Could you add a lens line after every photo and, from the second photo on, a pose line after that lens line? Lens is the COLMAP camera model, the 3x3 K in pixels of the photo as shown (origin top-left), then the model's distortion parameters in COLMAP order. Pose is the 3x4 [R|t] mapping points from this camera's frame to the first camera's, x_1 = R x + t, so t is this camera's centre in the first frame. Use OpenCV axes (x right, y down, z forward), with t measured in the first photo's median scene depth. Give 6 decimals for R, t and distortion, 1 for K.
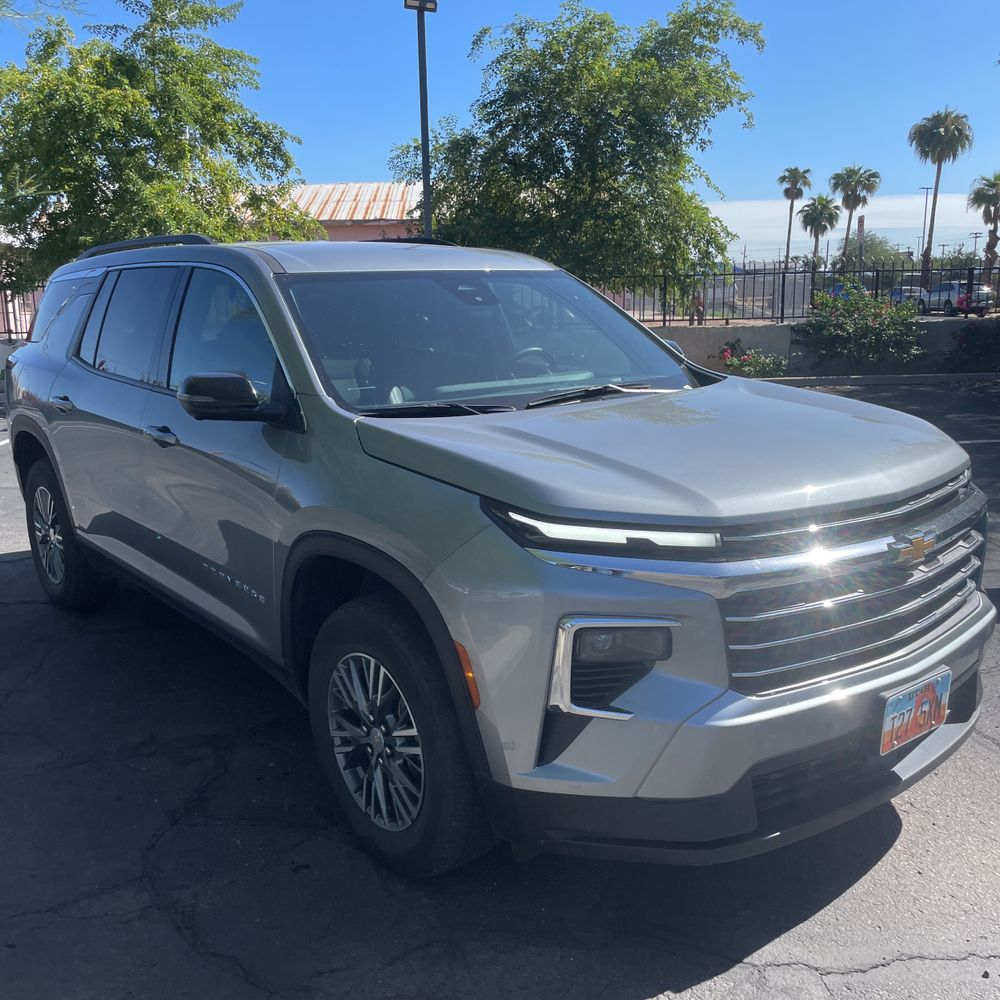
lens RADIAL K [[988.3, 0, 479.2], [0, 988.3, 511.6], [0, 0, 1]] dist [0.092178, -0.121728]
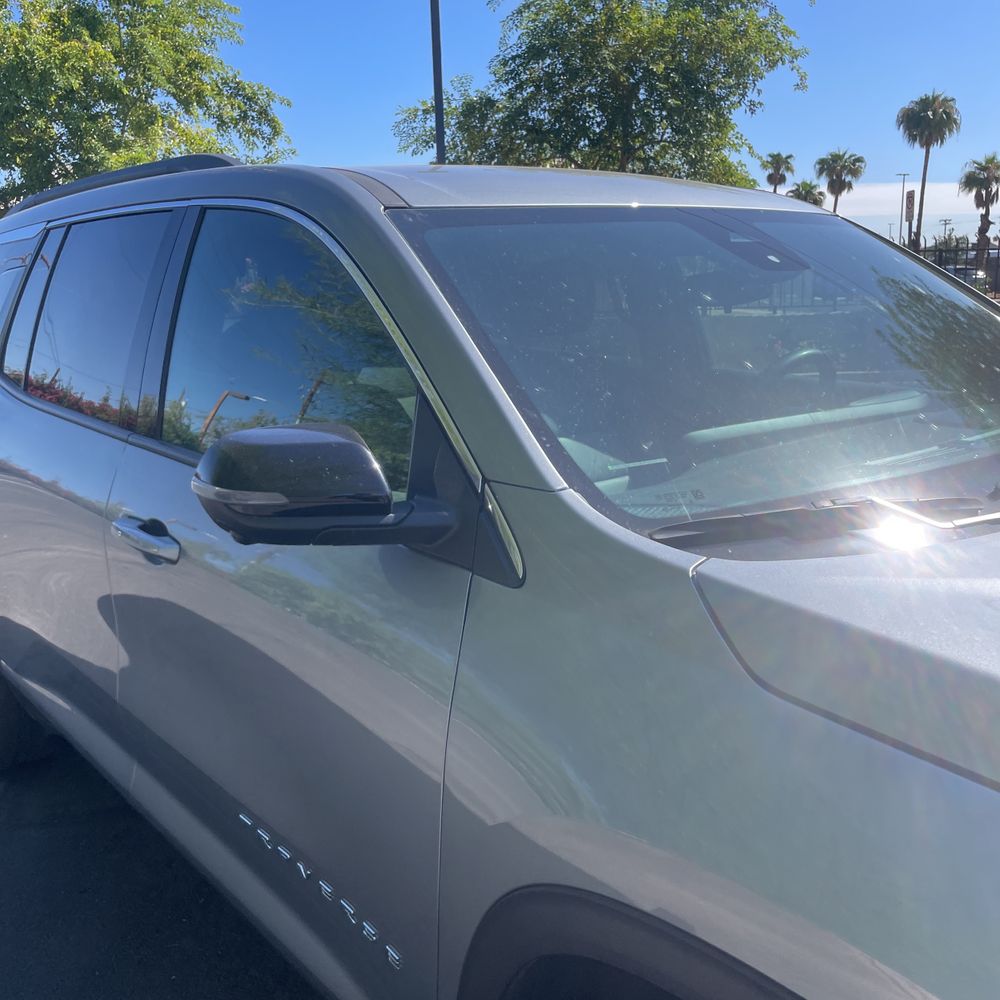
lens RADIAL K [[981.7, 0, 500.0], [0, 981.7, 500.0], [0, 0, 1]] dist [0.090790, -0.126704]
pose [[0.998796, -0.016298, 0.046281, -0.042395], [0.016265, 0.999867, 0.001096, -0.023892], [-0.046292, -0.000342, 0.998928, 0.127071]]
